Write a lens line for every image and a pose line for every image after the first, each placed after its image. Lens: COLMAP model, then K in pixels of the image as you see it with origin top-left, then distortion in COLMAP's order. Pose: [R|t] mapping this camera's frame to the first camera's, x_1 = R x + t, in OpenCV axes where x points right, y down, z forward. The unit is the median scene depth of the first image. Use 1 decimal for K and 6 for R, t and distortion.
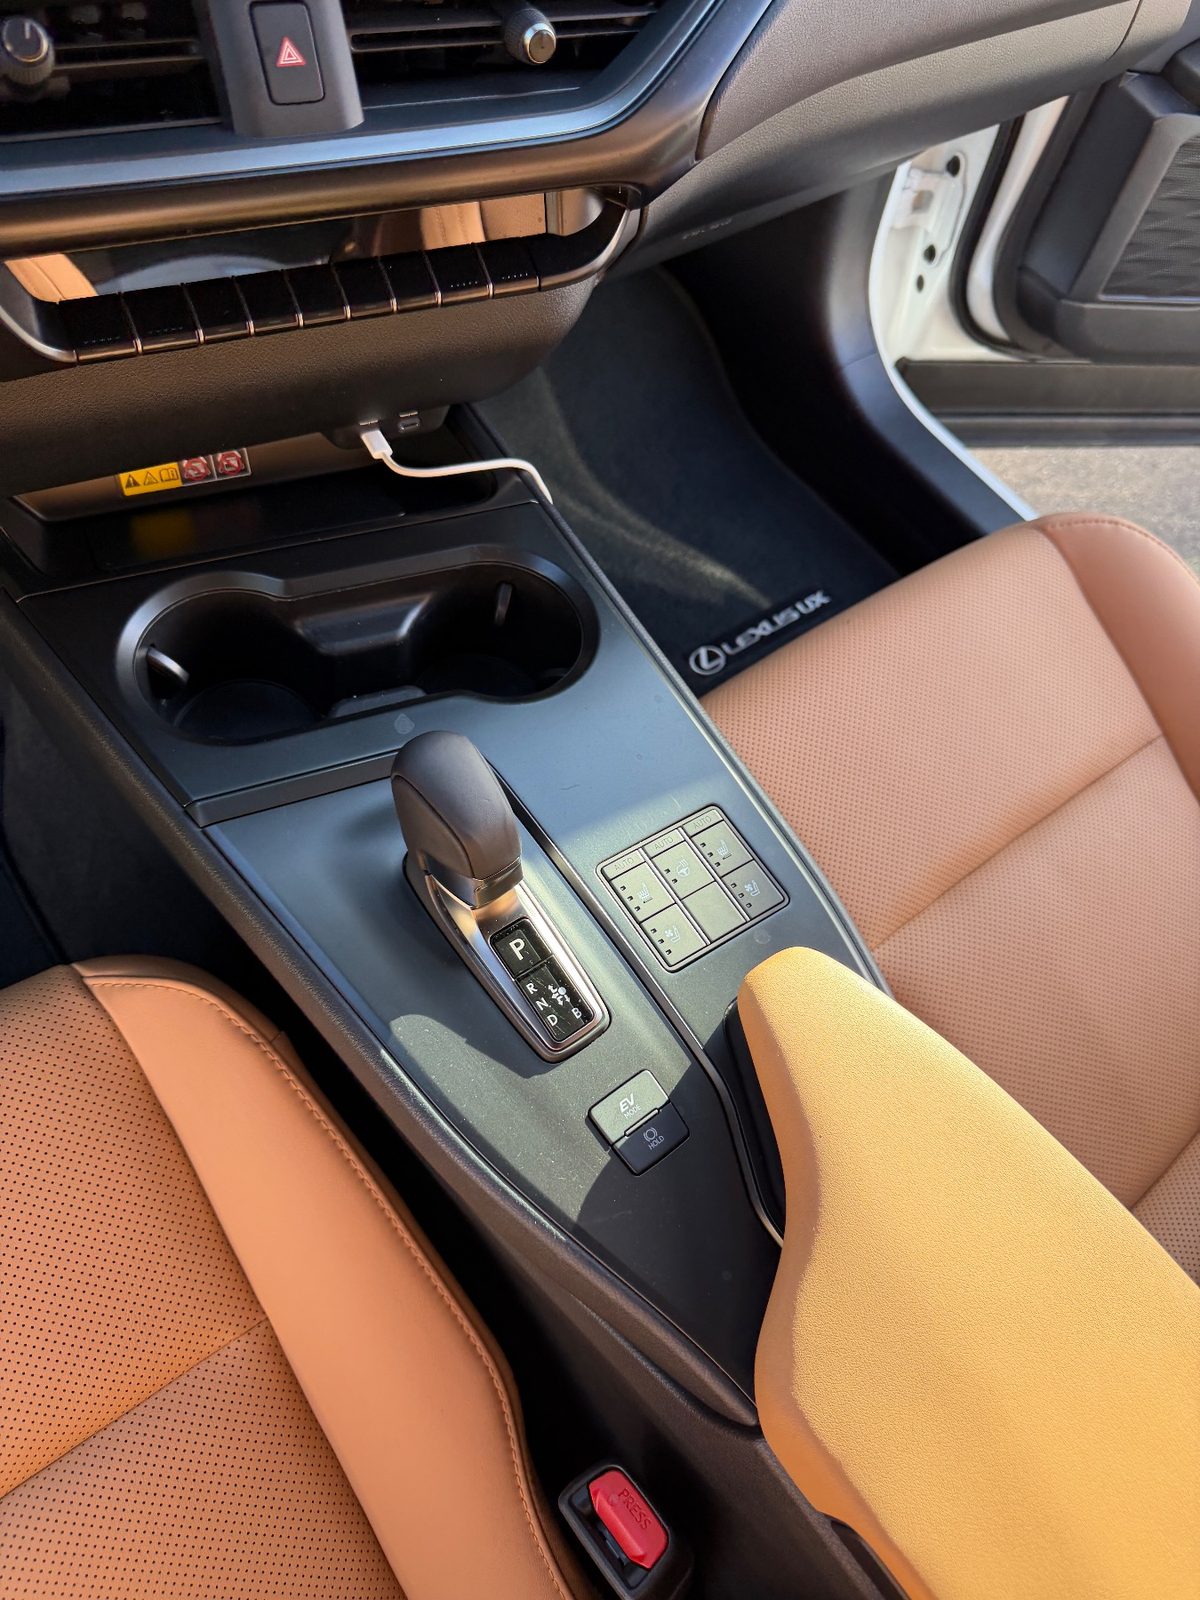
lens RADIAL K [[1140.6, 0, 600.0], [0, 1140.6, 800.0], [0, 0, 1]] dist [-0.005970, -0.025077]
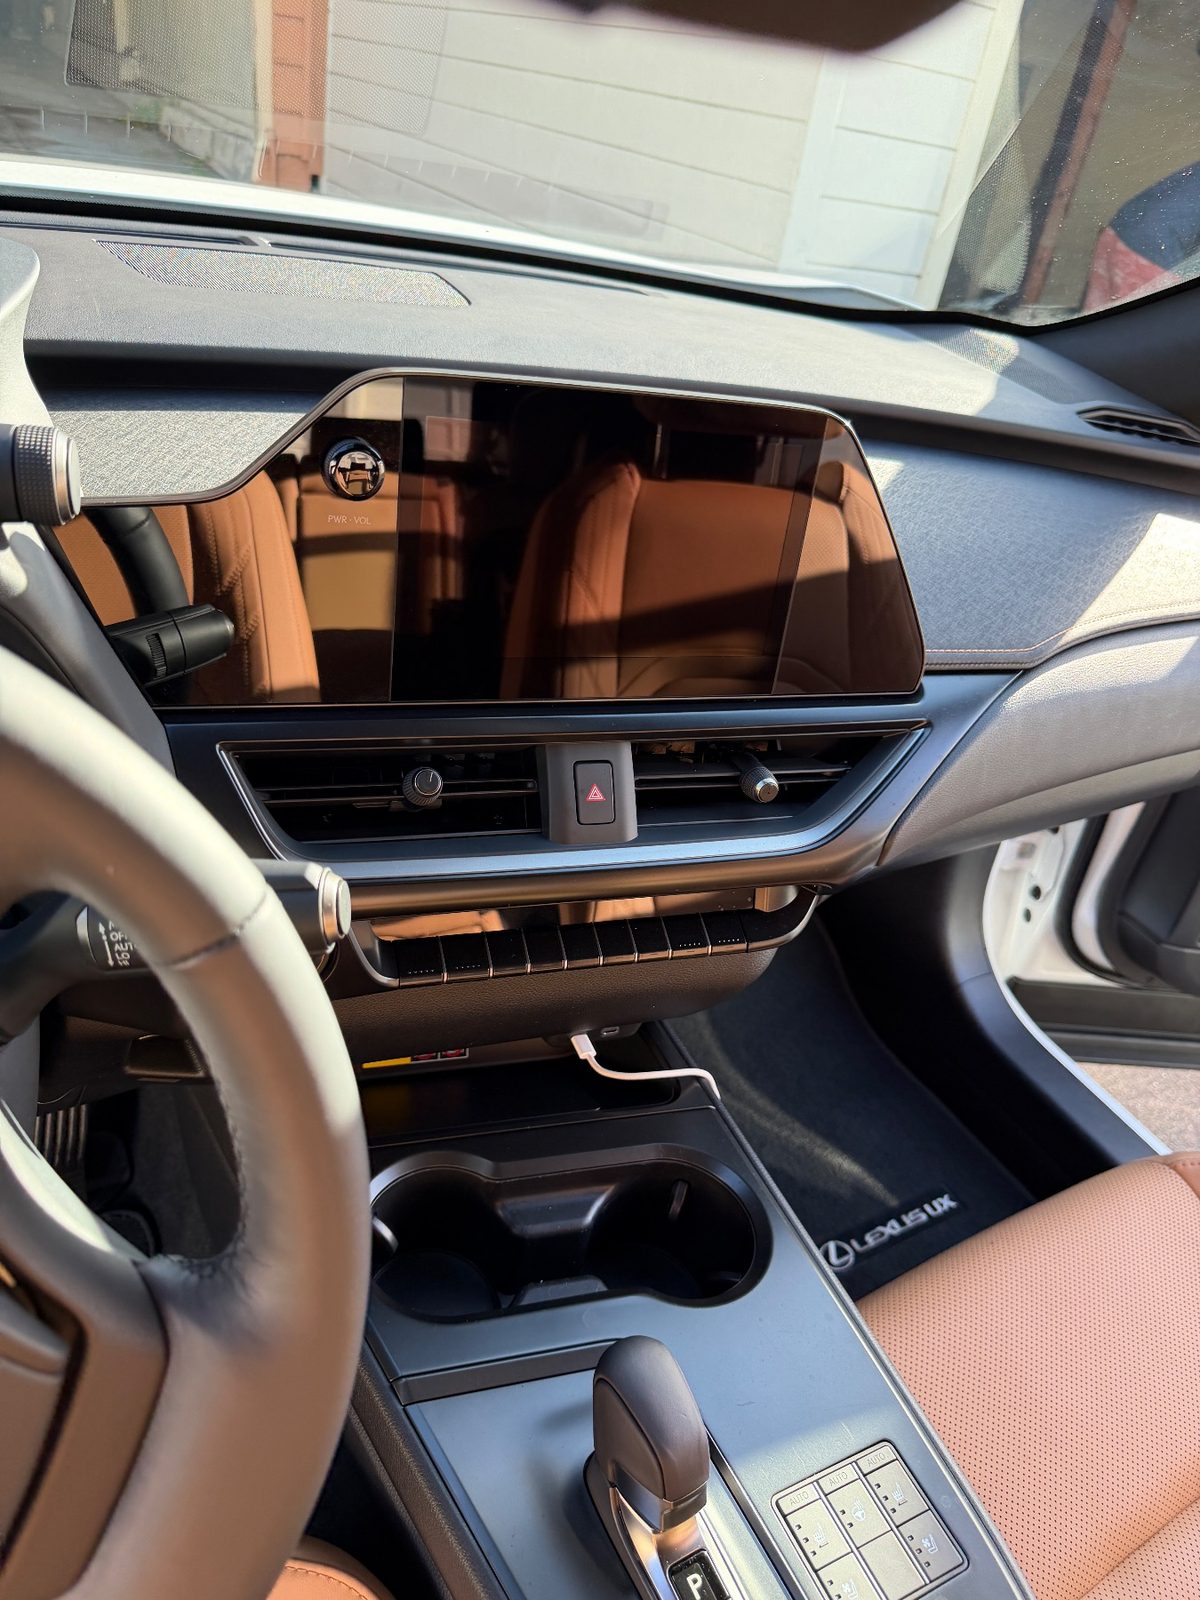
lens RADIAL K [[1128.6, 0, 595.5], [0, 1128.6, 752.3], [0, 0, 1]] dist [-0.007645, -0.015198]
pose [[0.992376, 0.069275, -0.101931, -0.094920], [-0.110175, 0.869311, -0.481831, -0.018525], [0.055231, 0.489388, 0.870316, -0.176733]]
